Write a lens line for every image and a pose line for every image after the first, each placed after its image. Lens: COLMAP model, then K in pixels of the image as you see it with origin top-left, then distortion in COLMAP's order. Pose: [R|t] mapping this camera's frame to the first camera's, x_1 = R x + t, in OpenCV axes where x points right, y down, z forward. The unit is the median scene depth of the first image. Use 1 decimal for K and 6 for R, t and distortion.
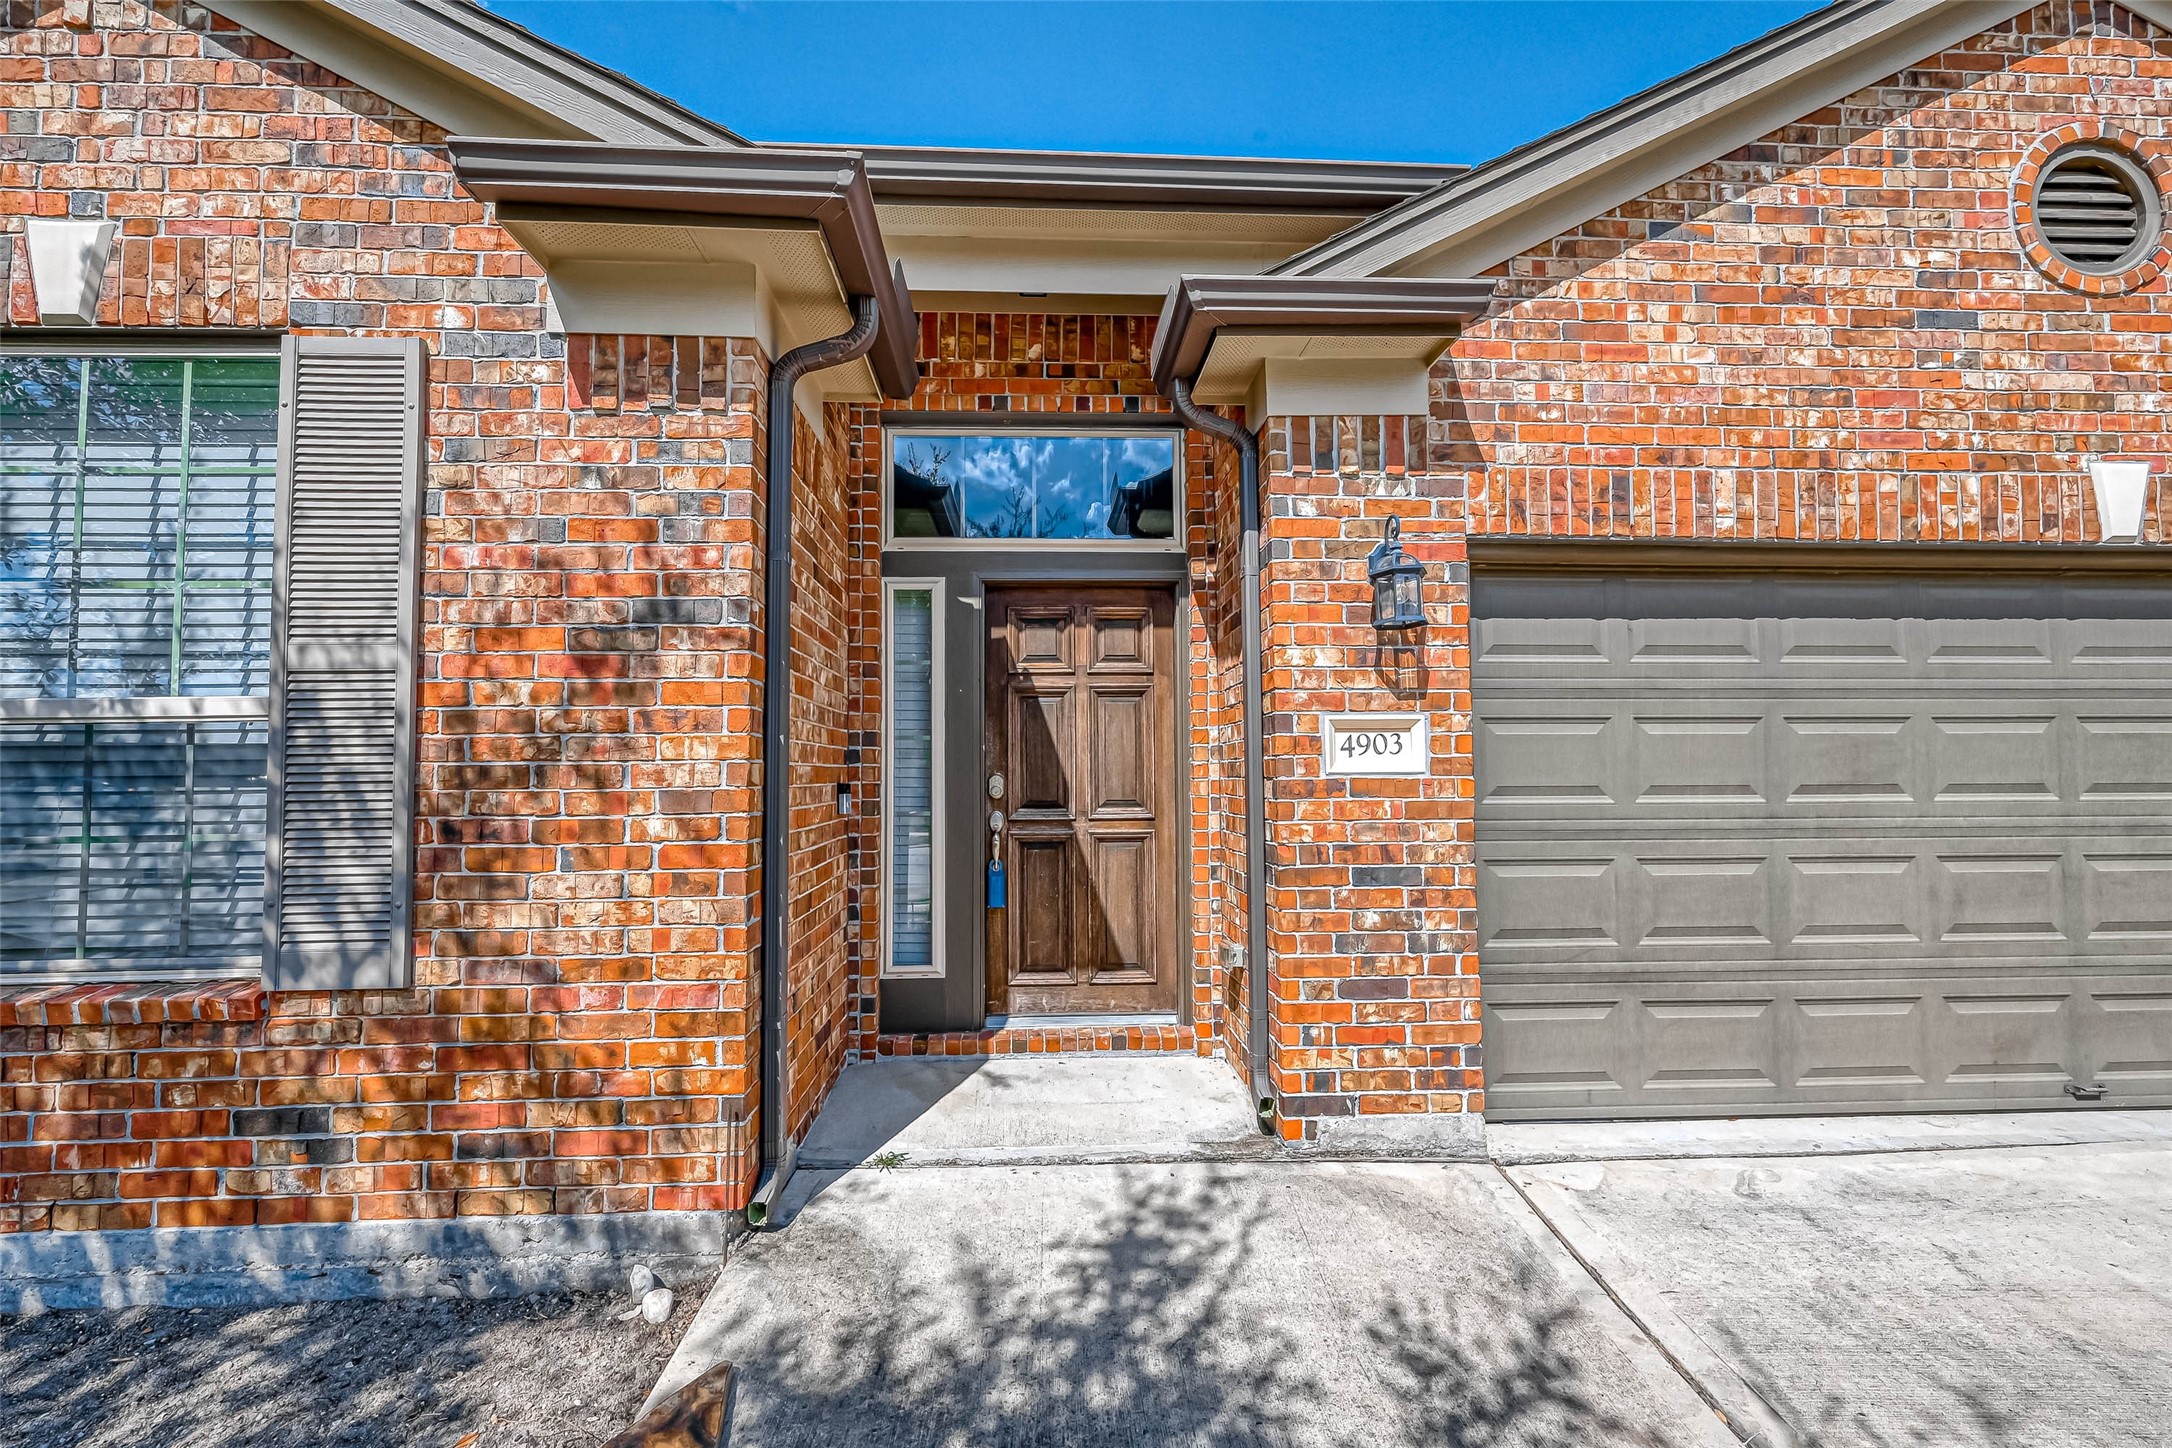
lens RADIAL K [[736.7, 0, 1035.3], [0, 736.7, 730.4], [0, 0, 1]] dist [-0.003451, 0.000267]
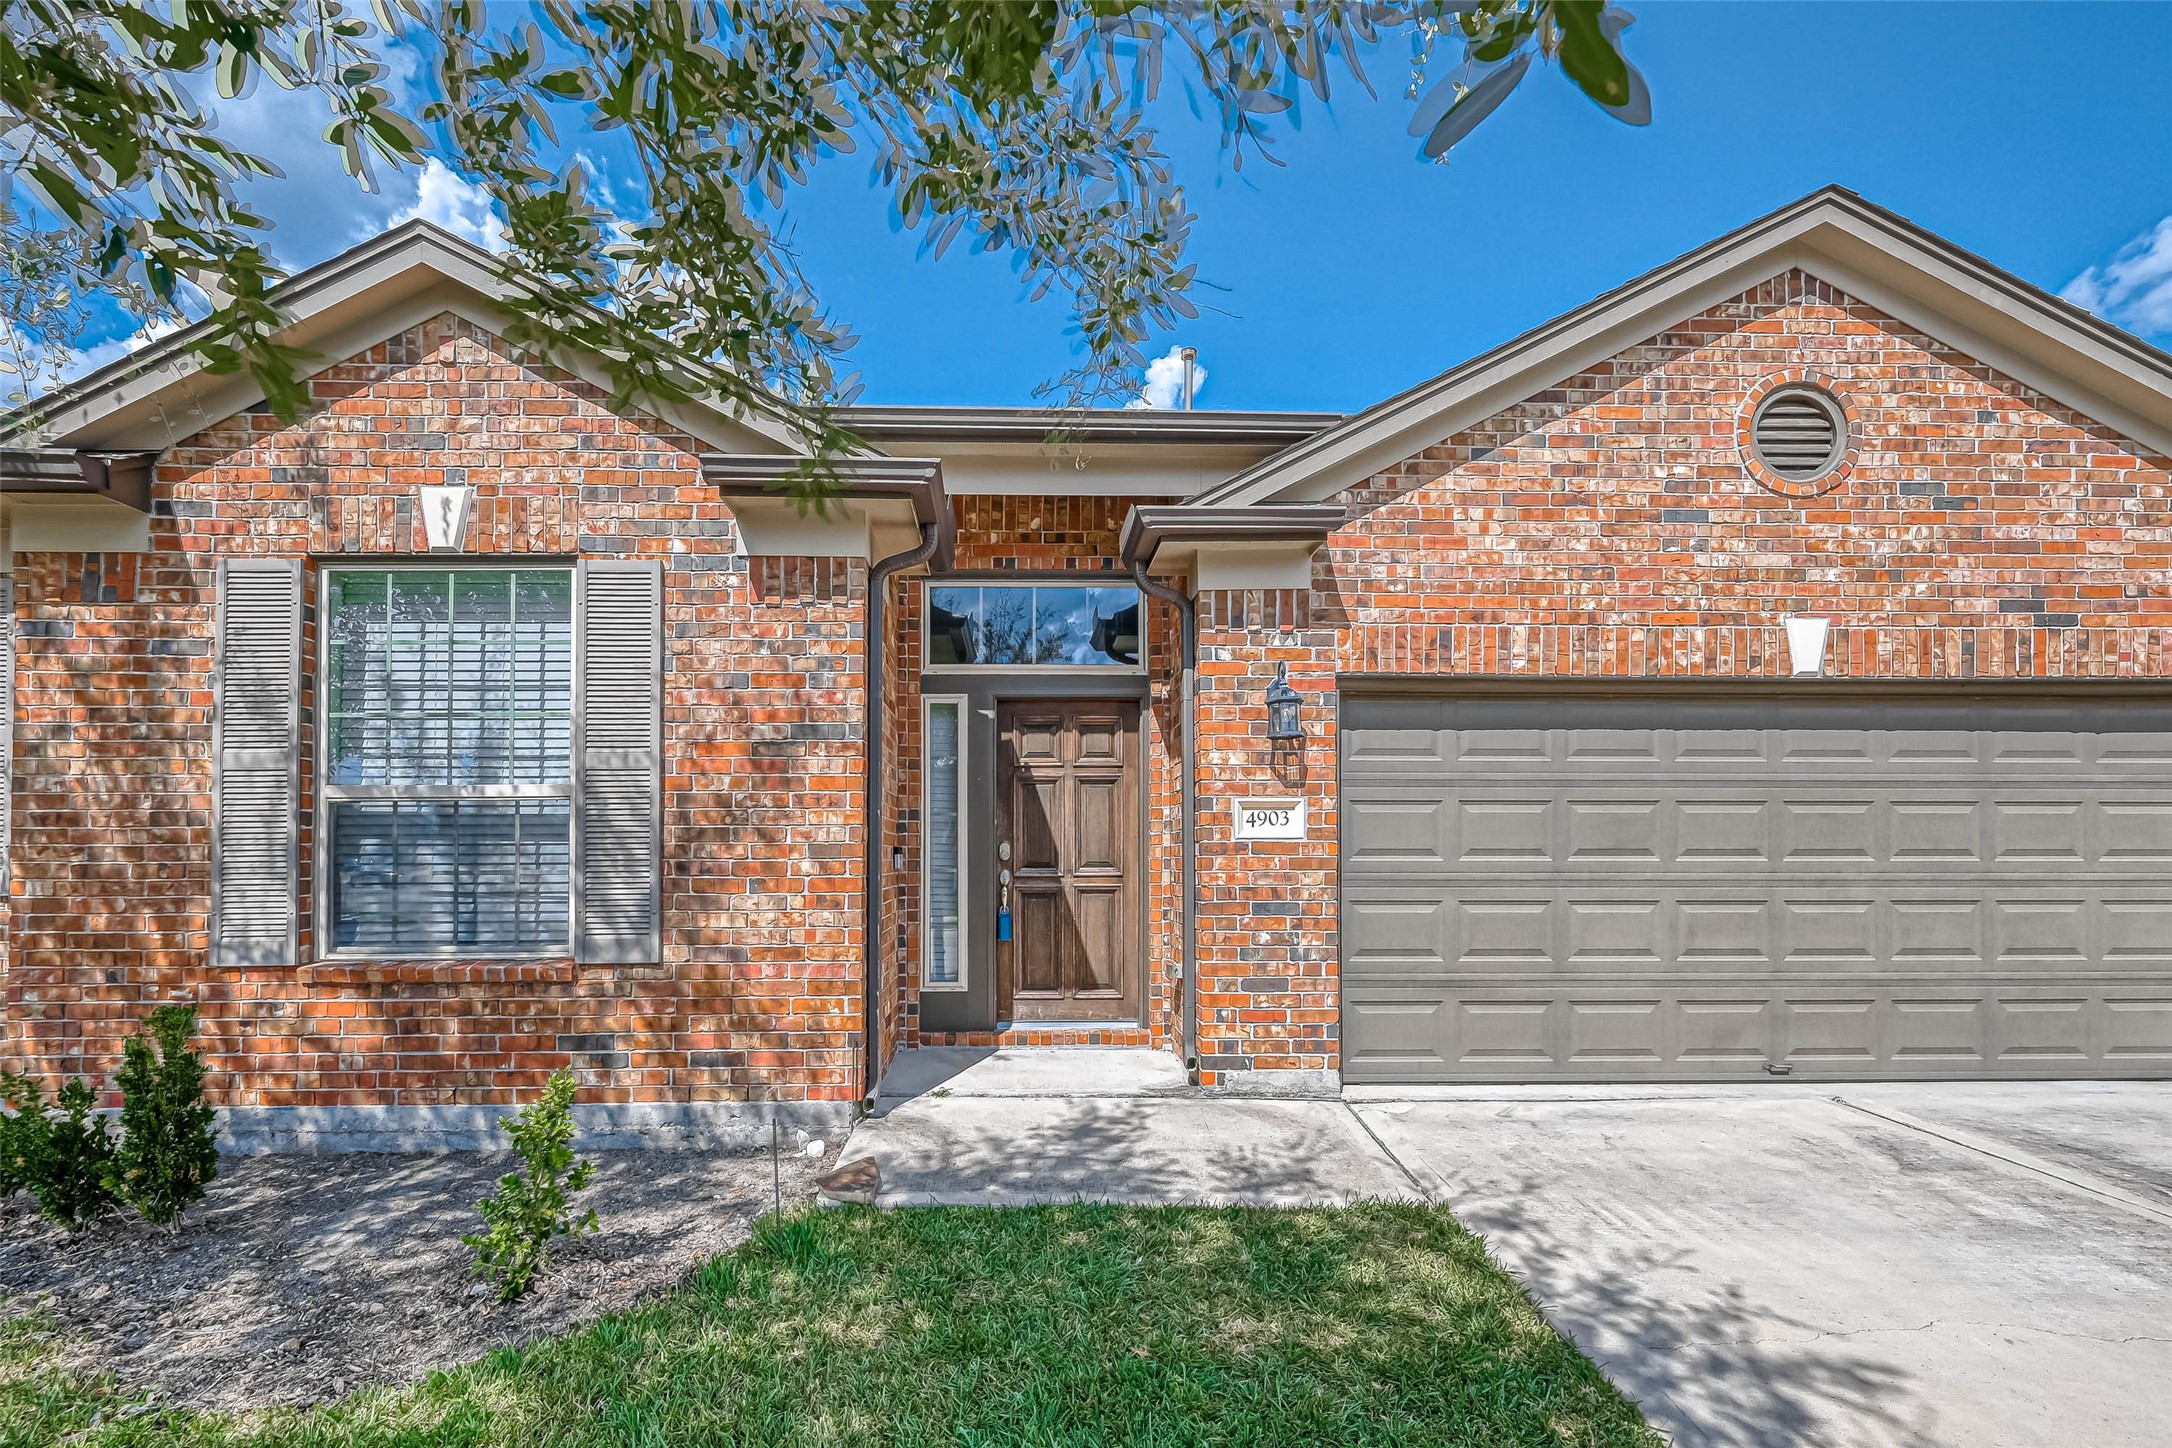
lens RADIAL K [[804.0, 0, 1007.8], [0, 804.0, 838.0], [0, 0, 1]] dist [-0.003563, 0.000737]
pose [[0.999861, 0.001478, 0.016626, -0.075832], [-0.001853, 0.999743, 0.022587, 0.021448], [-0.016589, -0.022614, 0.999607, -0.545190]]
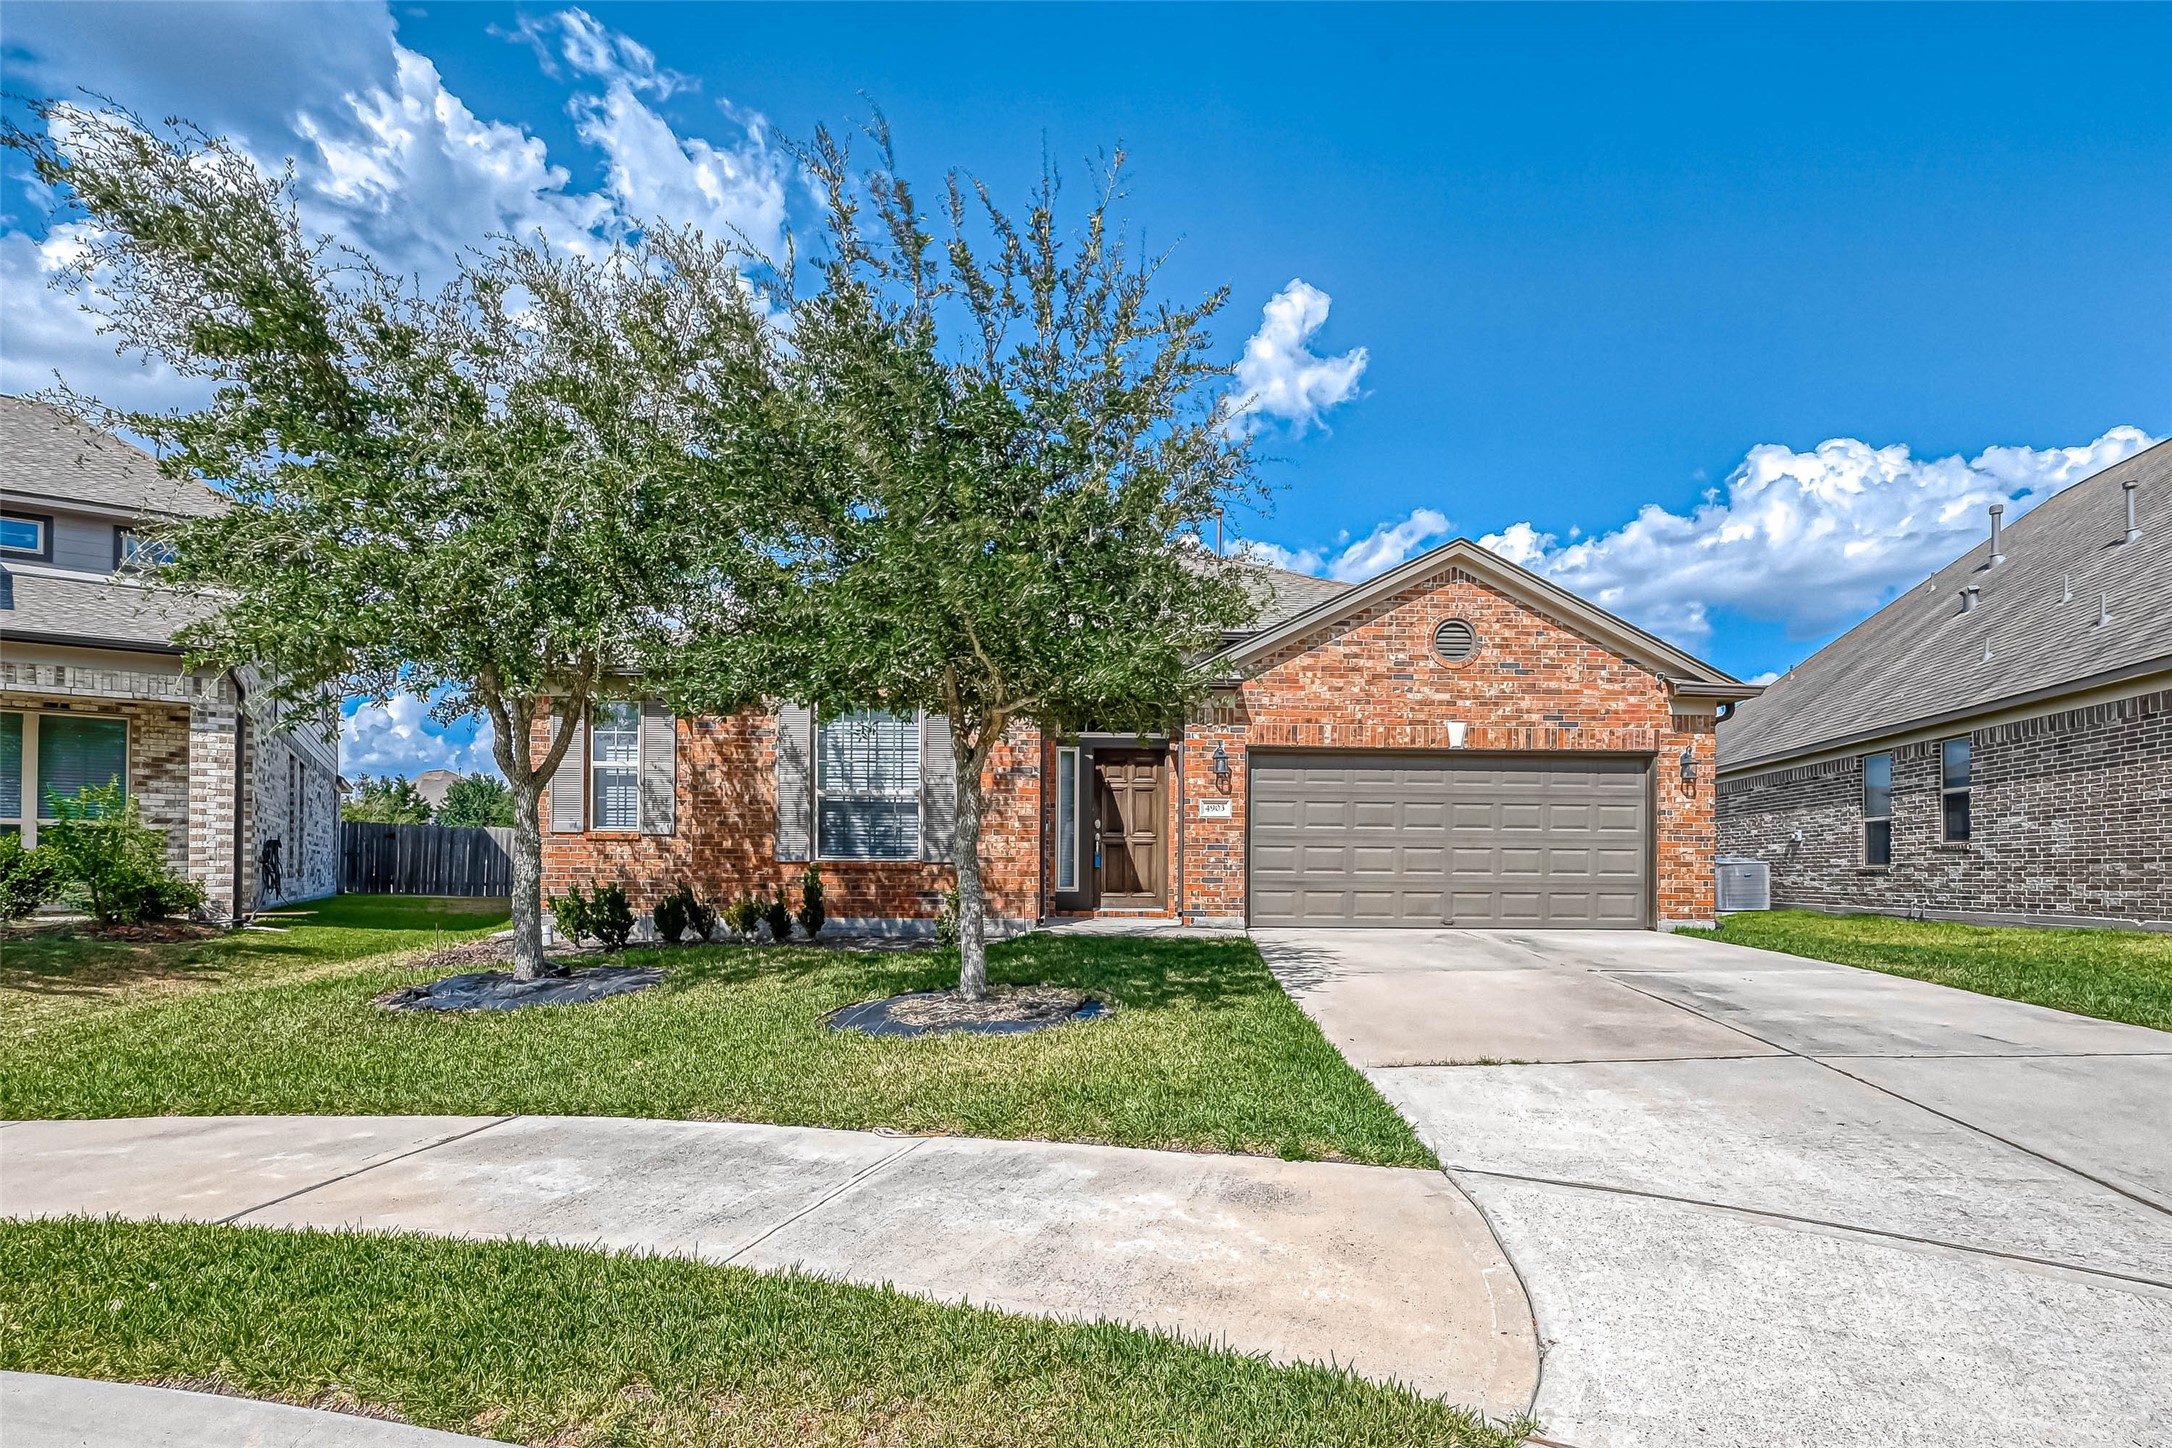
lens RADIAL K [[804.0, 0, 1211.8], [0, 804.0, 839.8], [0, 0, 1]] dist [-0.003563, 0.000737]
pose [[0.991107, 0.006636, 0.132904, -0.034511], [-0.010153, 0.999616, 0.025799, 0.065162], [-0.132681, -0.026918, 0.990793, -2.463445]]
